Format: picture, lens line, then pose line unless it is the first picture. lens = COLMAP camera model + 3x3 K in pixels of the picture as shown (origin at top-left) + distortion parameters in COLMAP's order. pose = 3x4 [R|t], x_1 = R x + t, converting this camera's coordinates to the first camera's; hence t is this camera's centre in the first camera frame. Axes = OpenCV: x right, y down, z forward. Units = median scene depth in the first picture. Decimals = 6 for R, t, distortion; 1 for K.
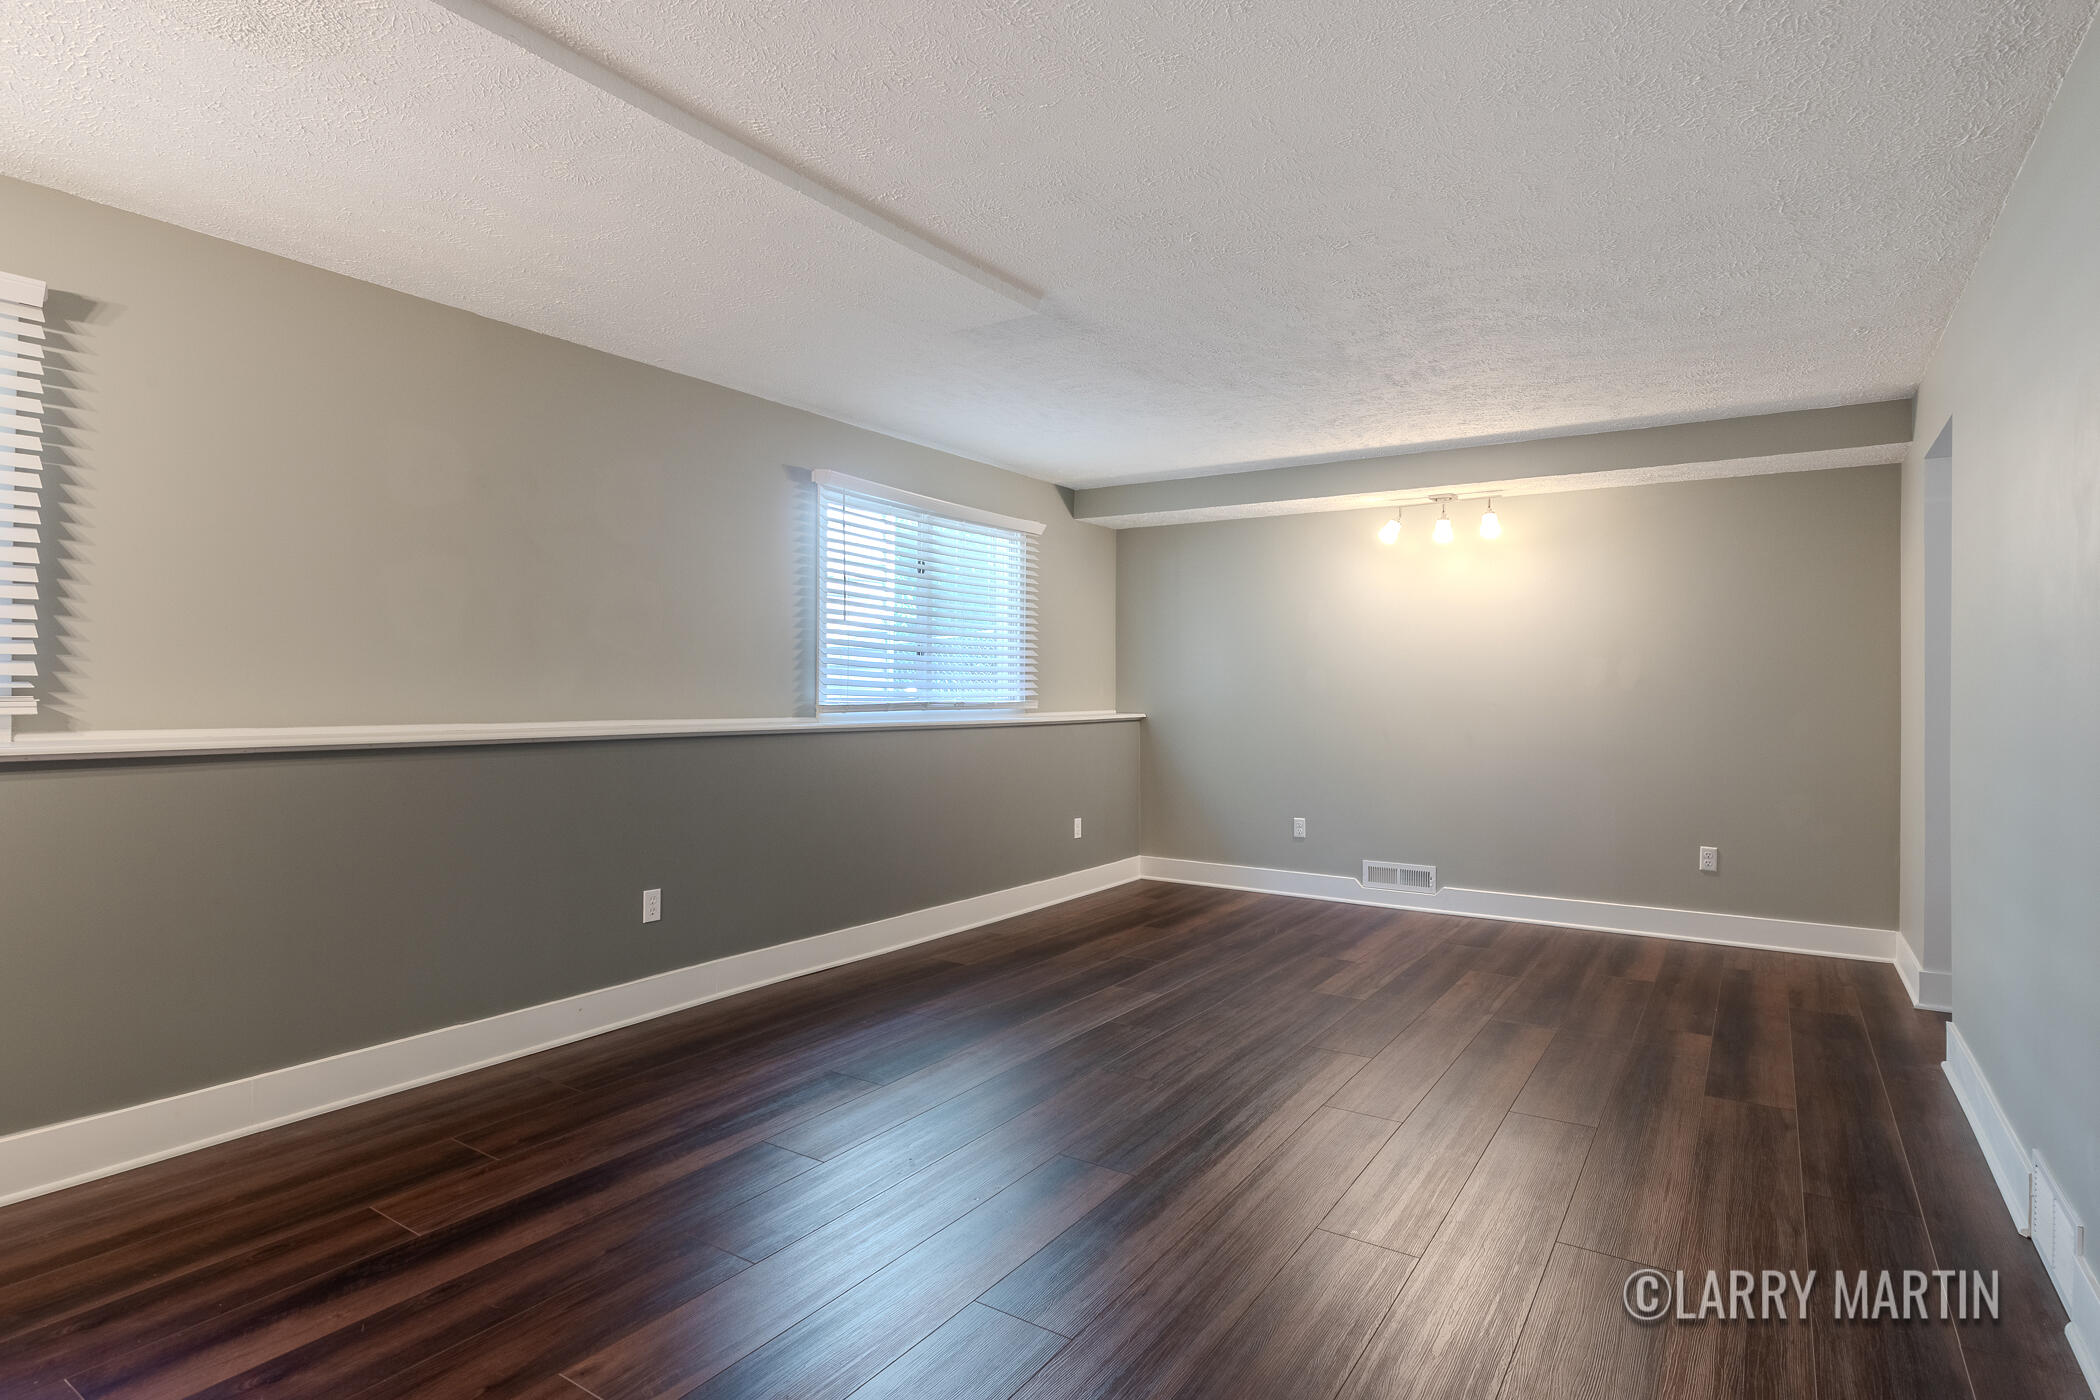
lens RADIAL K [[1082.9, 0, 1045.4], [0, 1082.9, 690.0], [0, 0, 1]] dist [-0.000126, 0.000152]
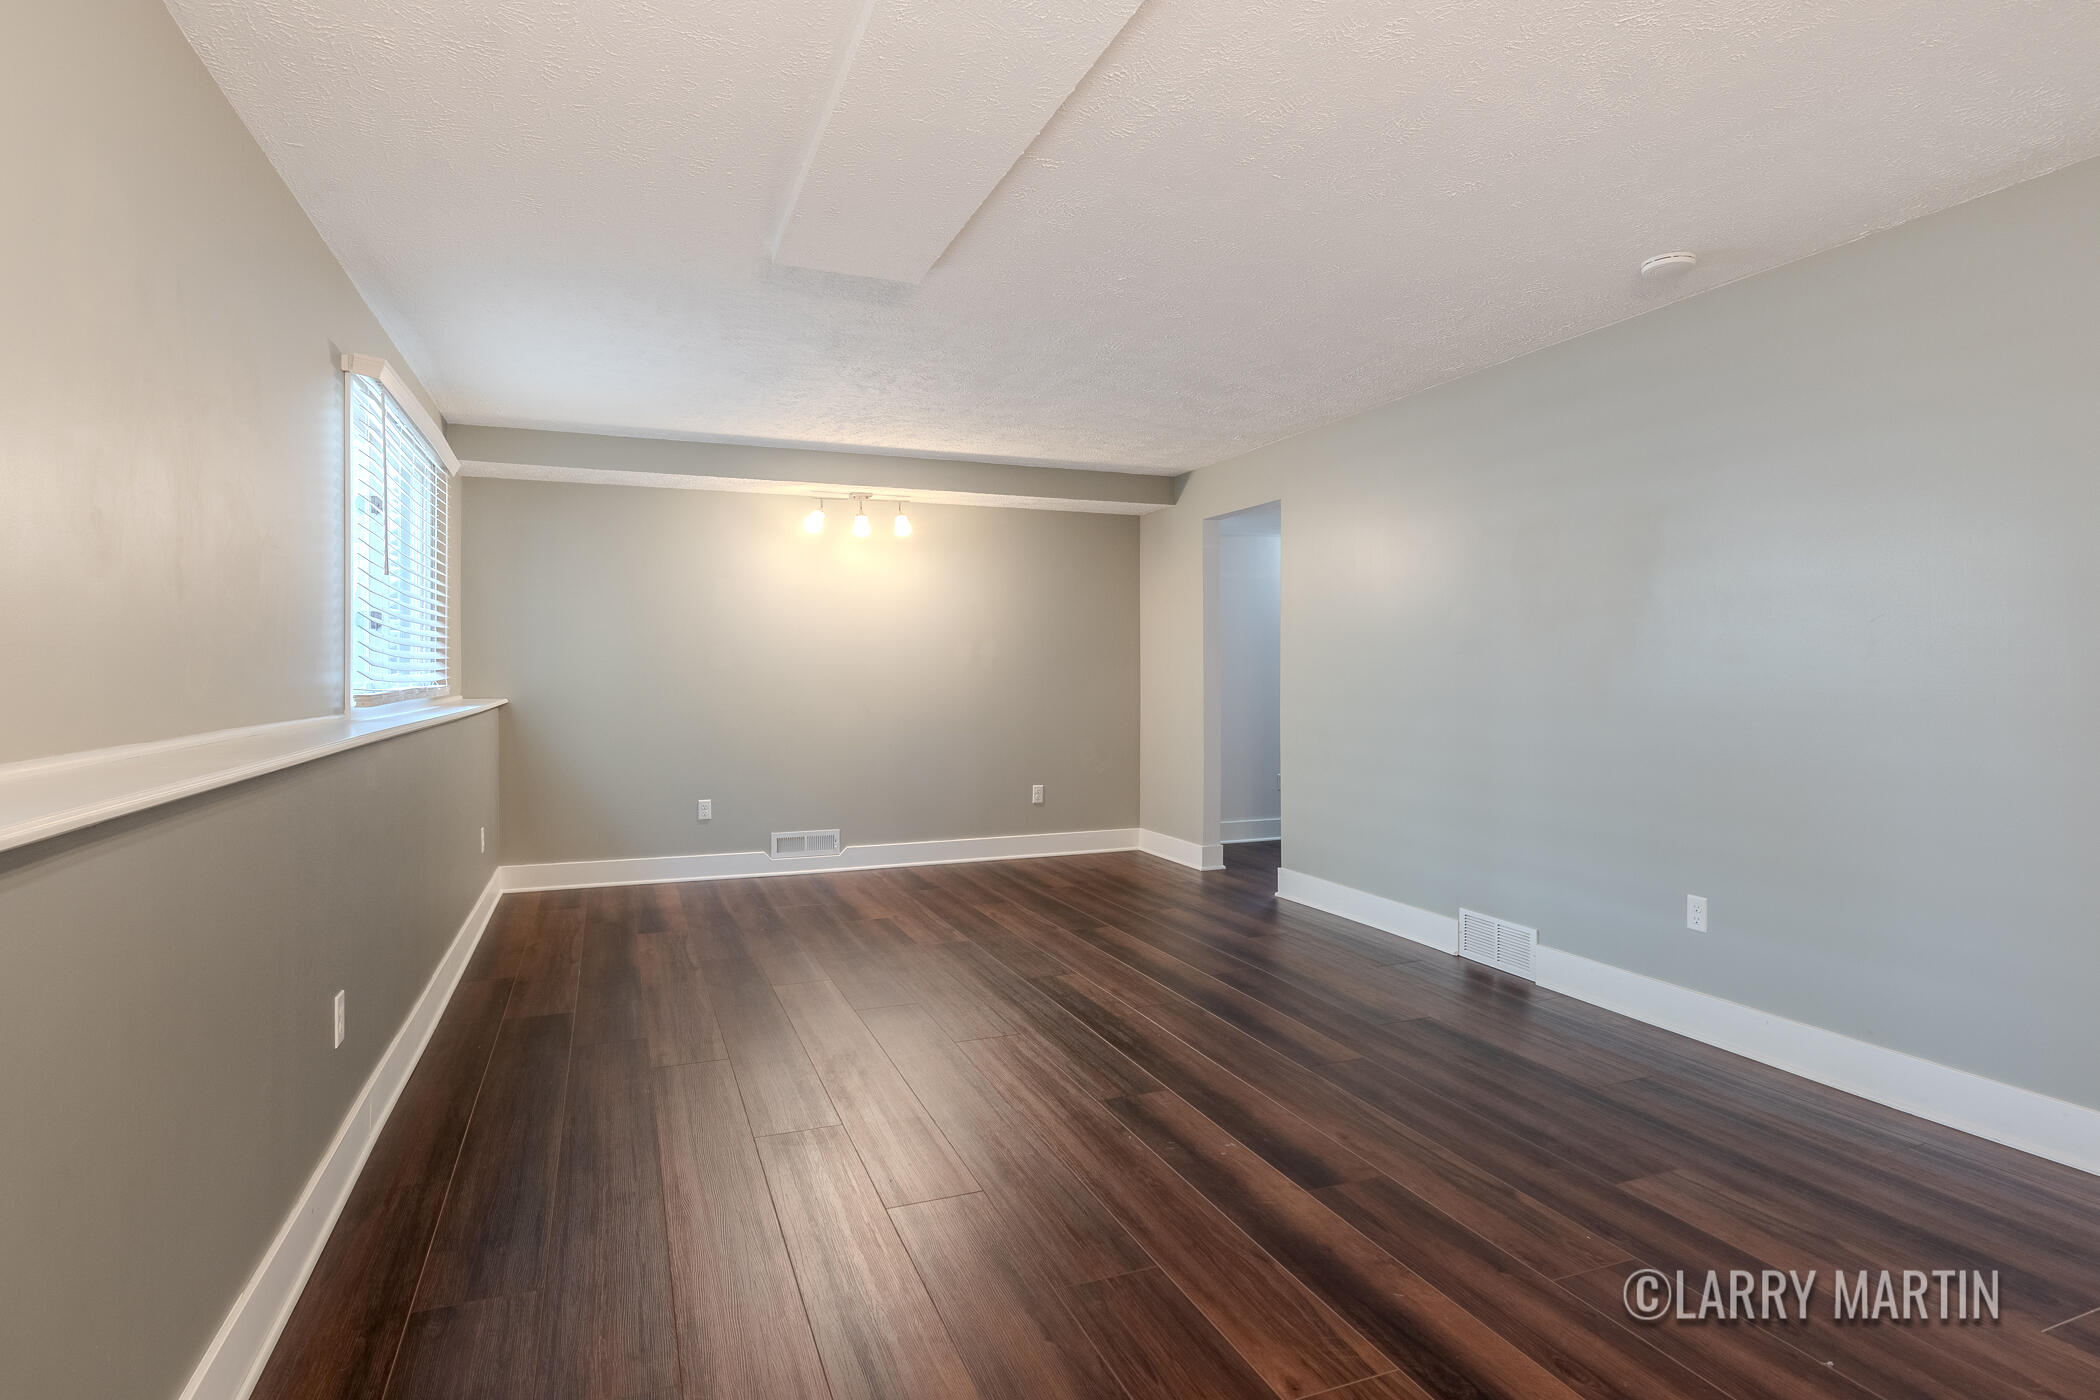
lens RADIAL K [[1082.9, 0, 1050.0], [0, 1082.9, 692.3], [0, 0, 1]] dist [-0.000126, 0.000152]
pose [[0.578197, -0.023618, 0.815555, -0.425530], [0.002806, 0.999633, 0.026960, -0.005651], [-0.815892, -0.013300, 0.578051, 0.196148]]
